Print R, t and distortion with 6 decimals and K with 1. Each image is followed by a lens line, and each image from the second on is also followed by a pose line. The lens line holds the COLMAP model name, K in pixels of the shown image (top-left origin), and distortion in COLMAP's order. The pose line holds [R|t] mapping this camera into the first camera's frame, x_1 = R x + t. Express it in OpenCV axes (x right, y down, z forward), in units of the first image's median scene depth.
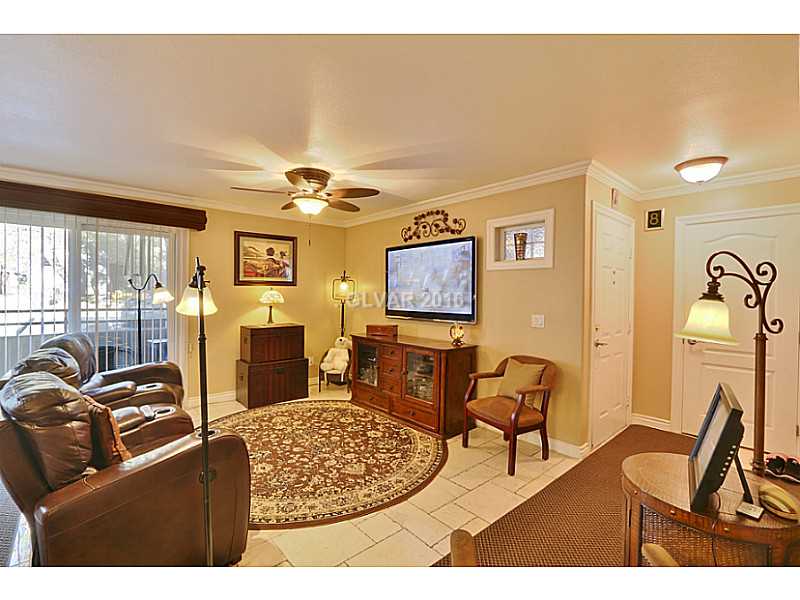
lens RADIAL K [[361.6, 0, 394.1], [0, 361.6, 296.2], [0, 0, 1]] dist [-0.015398, 0.000423]
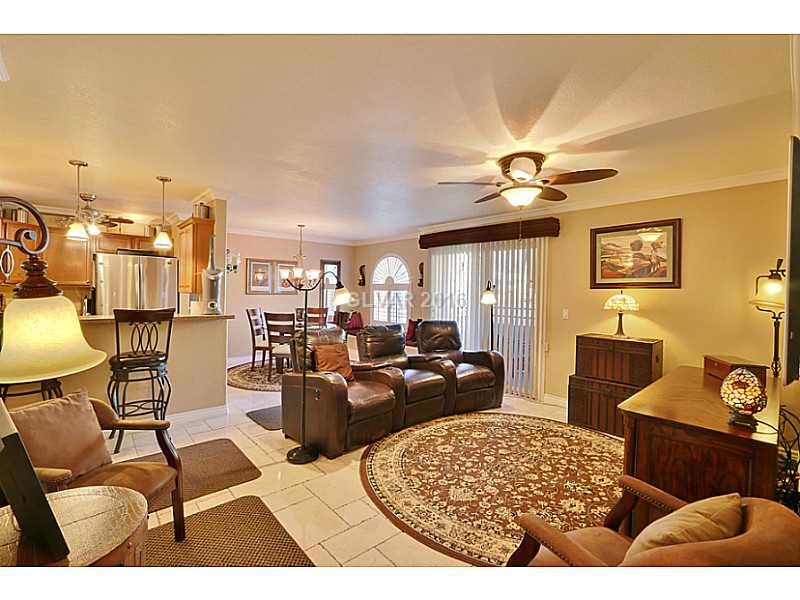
lens RADIAL K [[361.6, 0, 395.7], [0, 361.6, 296.0], [0, 0, 1]] dist [-0.015398, 0.000423]
pose [[0.005498, 0.003826, -0.999978, 0.571272], [-0.027258, 0.999622, 0.003675, -0.001757], [0.999613, 0.027237, 0.005600, 0.613717]]
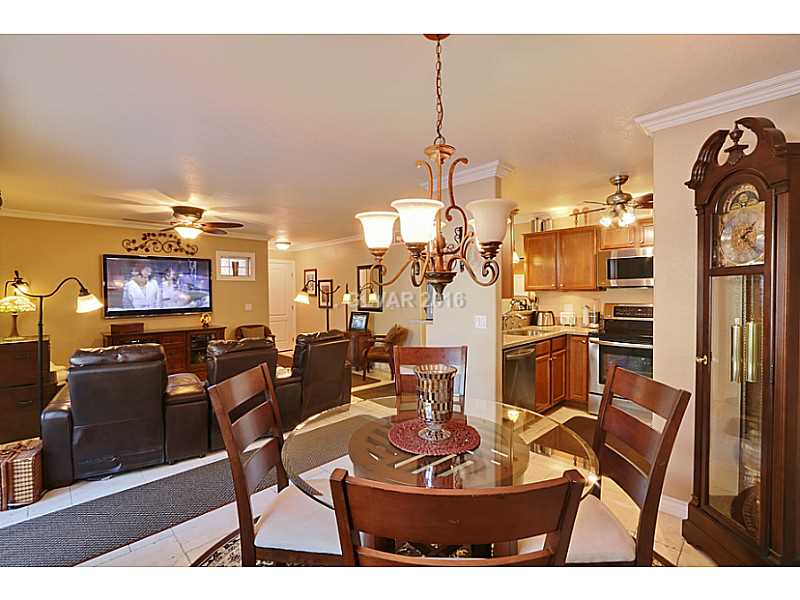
lens RADIAL K [[361.6, 0, 398.1], [0, 361.6, 298.2], [0, 0, 1]] dist [-0.015398, 0.000423]
pose [[-0.061759, -0.029331, 0.997660, -1.463281], [0.016774, 0.999396, 0.030421, -0.025620], [-0.997950, 0.018614, -0.061229, 0.255262]]
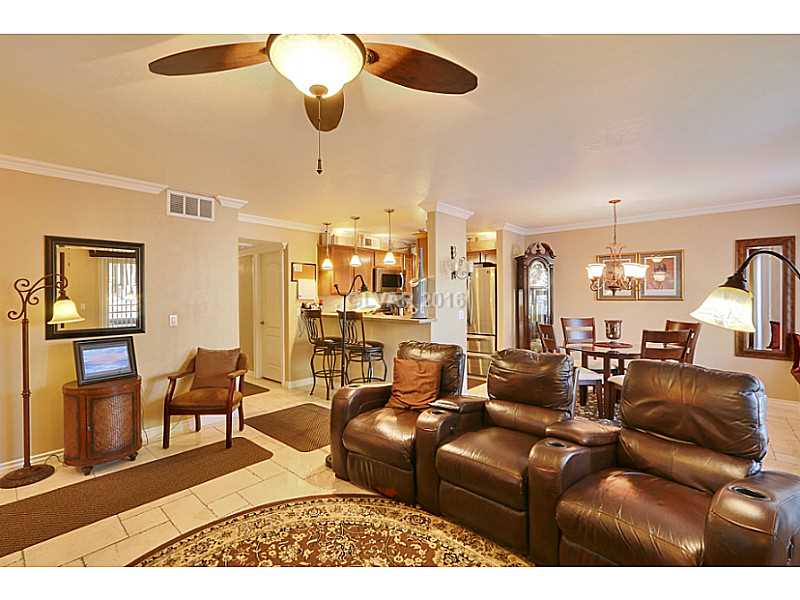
lens RADIAL K [[361.6, 0, 396.3], [0, 361.6, 296.3], [0, 0, 1]] dist [-0.015398, 0.000423]
pose [[-0.991464, -0.002341, -0.130359, -0.234461], [-0.004485, 0.999859, 0.016160, -0.019217], [0.130303, 0.016606, -0.991335, 1.221831]]
